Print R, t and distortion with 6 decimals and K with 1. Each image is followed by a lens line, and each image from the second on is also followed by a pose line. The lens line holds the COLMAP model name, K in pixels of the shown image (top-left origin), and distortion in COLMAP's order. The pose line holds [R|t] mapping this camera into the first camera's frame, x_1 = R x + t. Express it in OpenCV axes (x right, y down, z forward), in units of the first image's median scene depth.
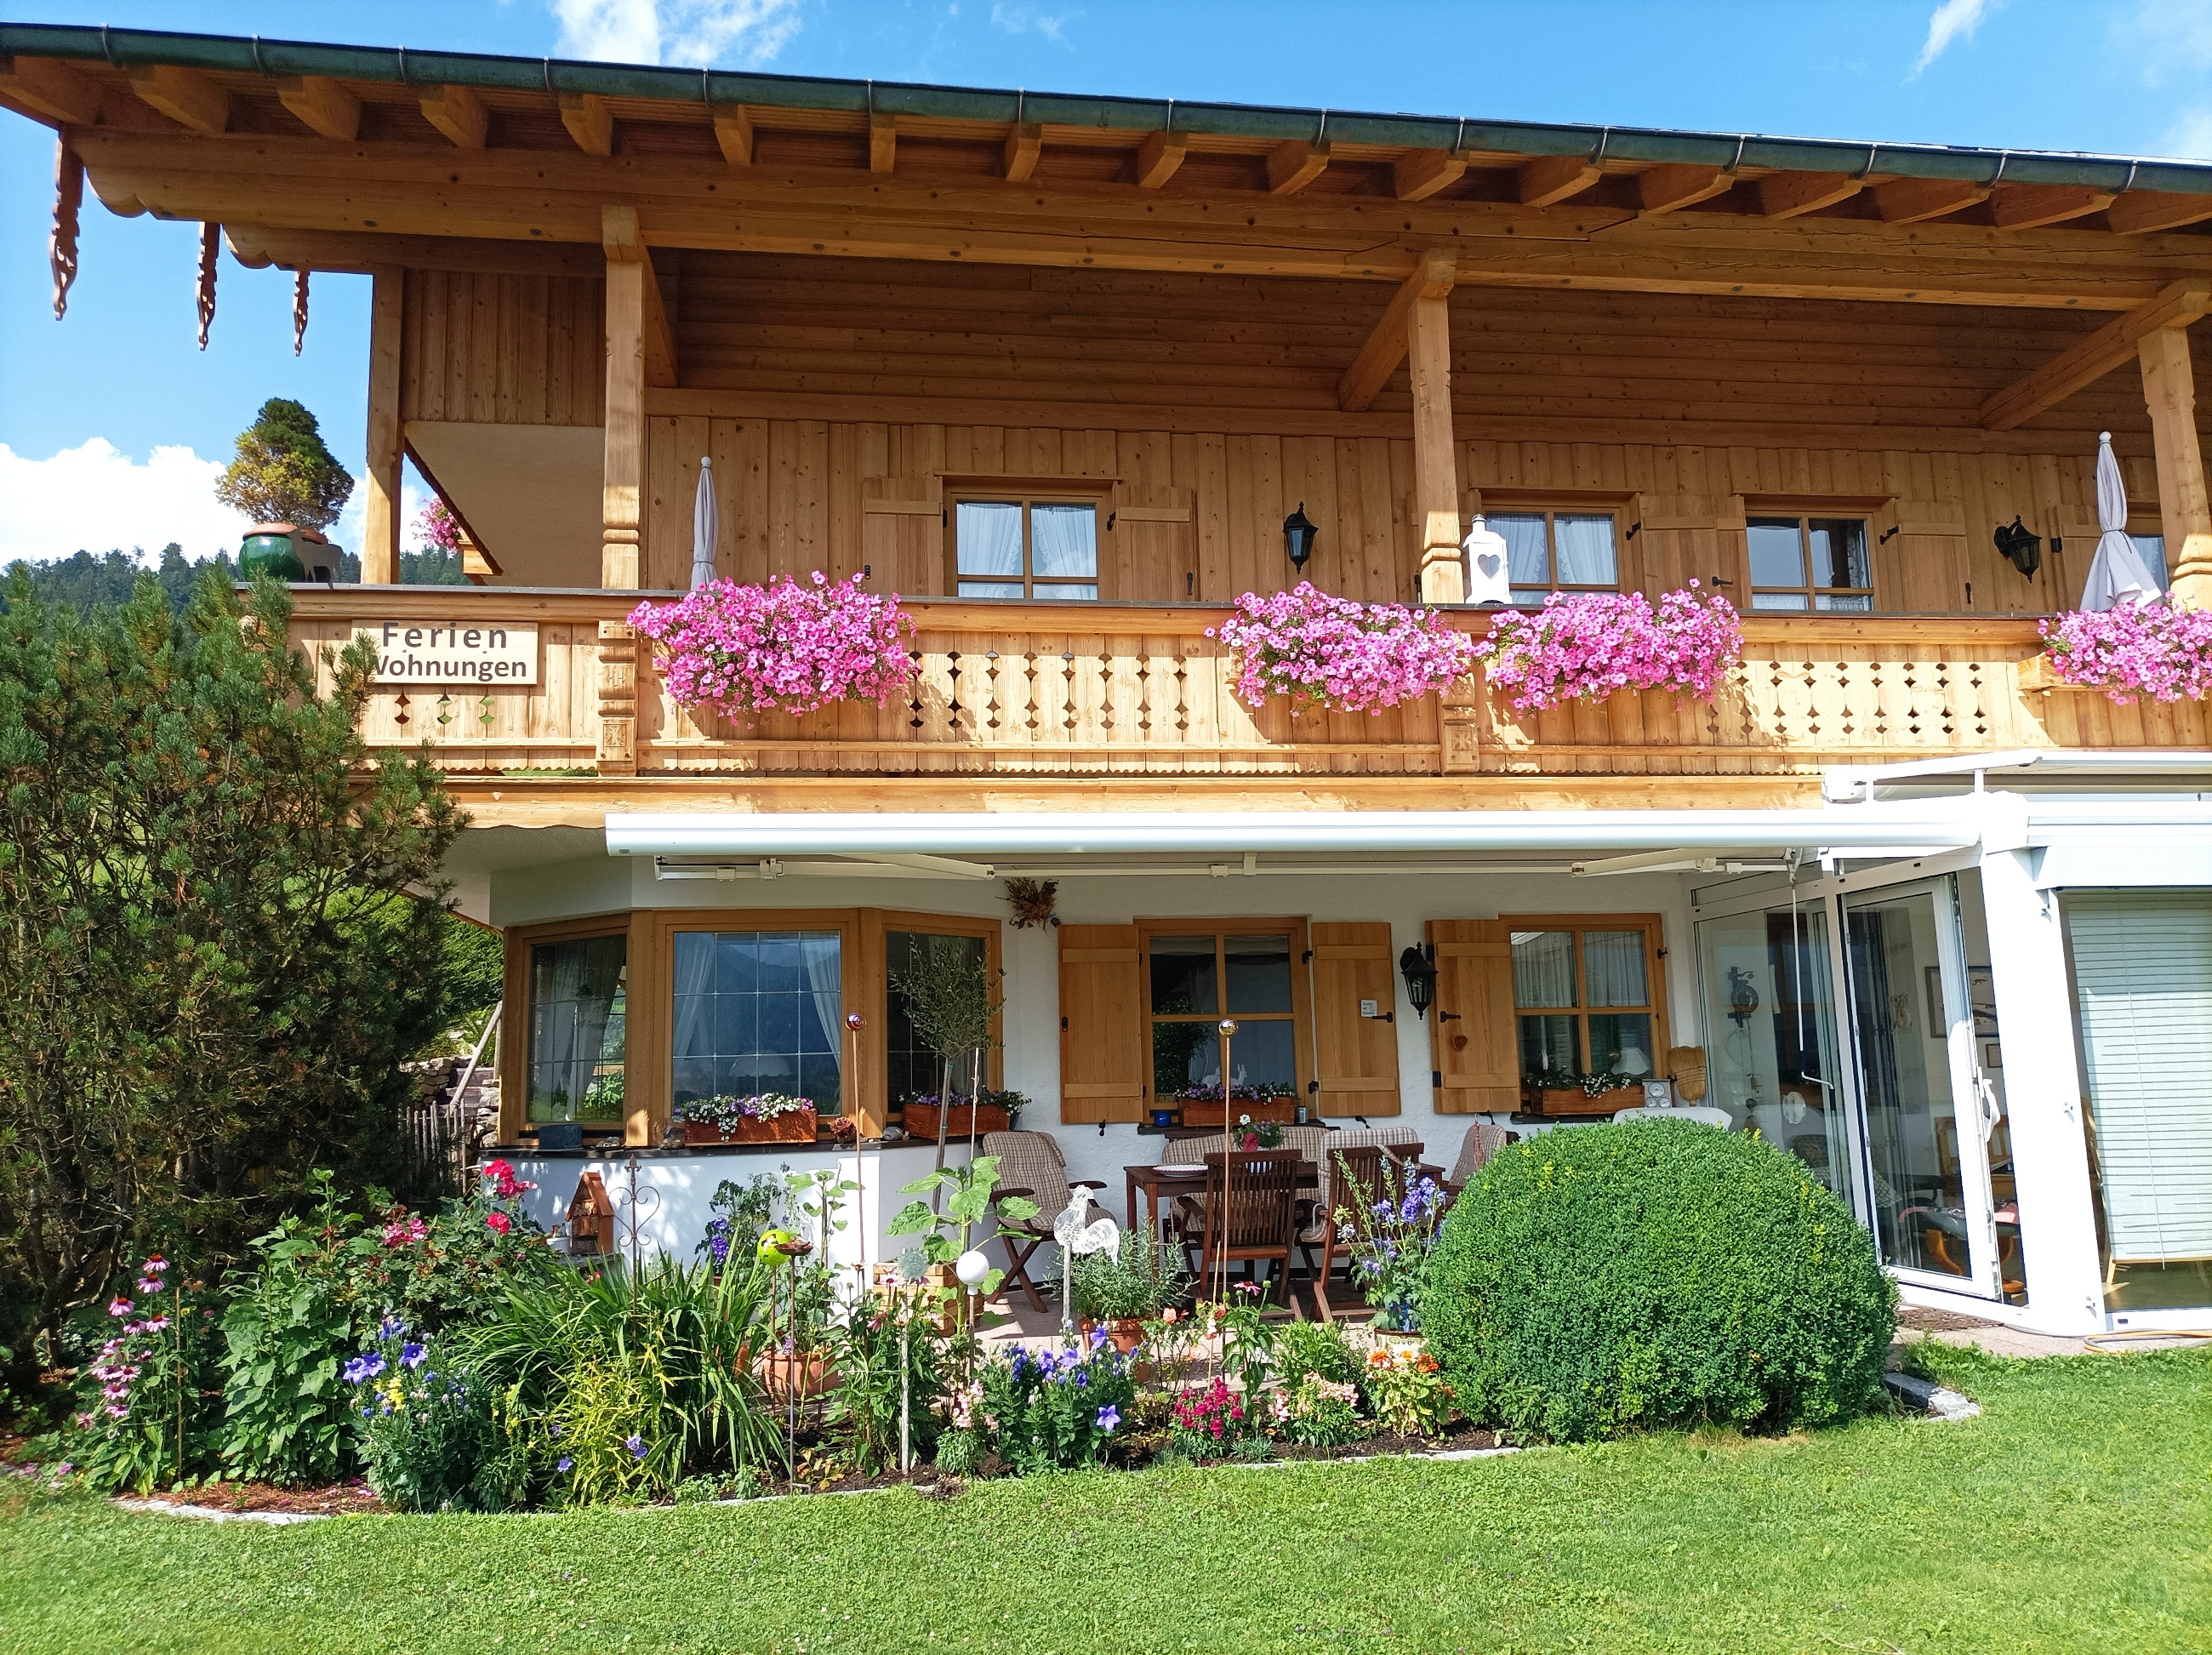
lens RADIAL K [[1692.3, 0, 1106.0], [0, 1692.3, 827.5], [0, 0, 1]] dist [0.049230, -0.040168]
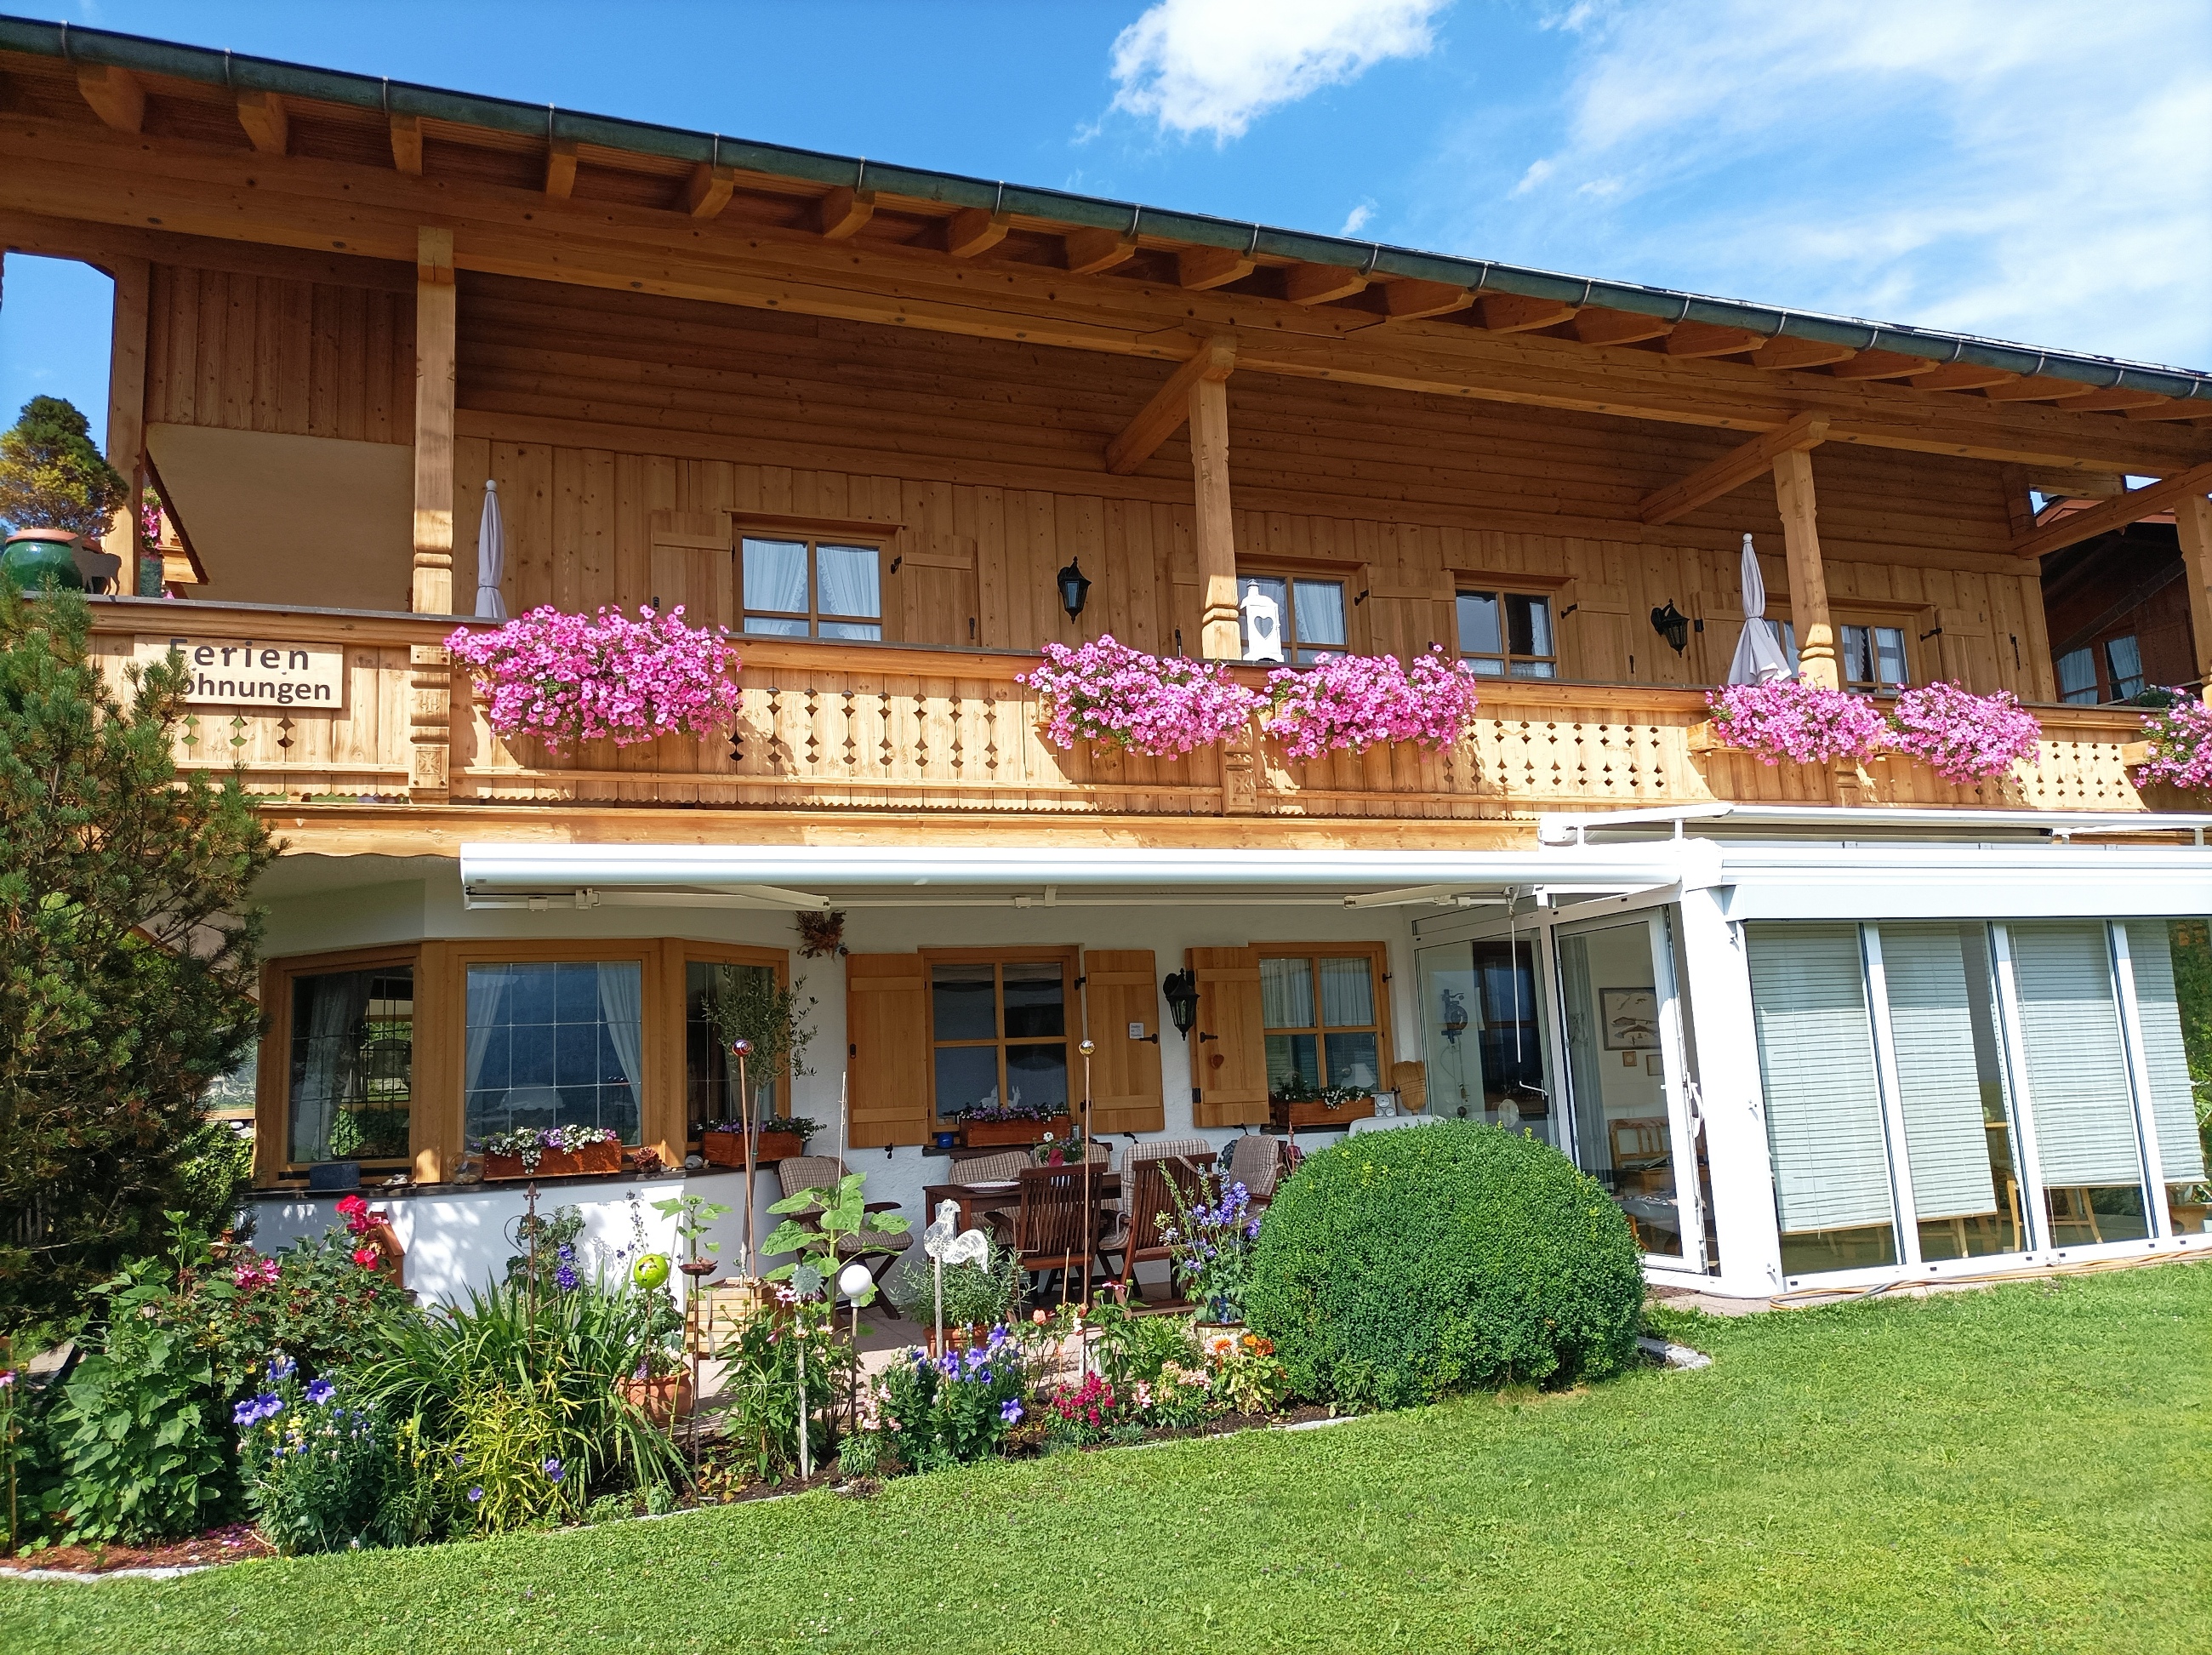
lens RADIAL K [[1692.3, 0, 1106.0], [0, 1692.3, 827.5], [0, 0, 1]] dist [0.049230, -0.040168]
pose [[0.973587, 0.013929, 0.227889, -0.128301], [-0.009937, 0.999777, -0.018657, -0.002114], [-0.228098, 0.015900, 0.973508, -0.046268]]
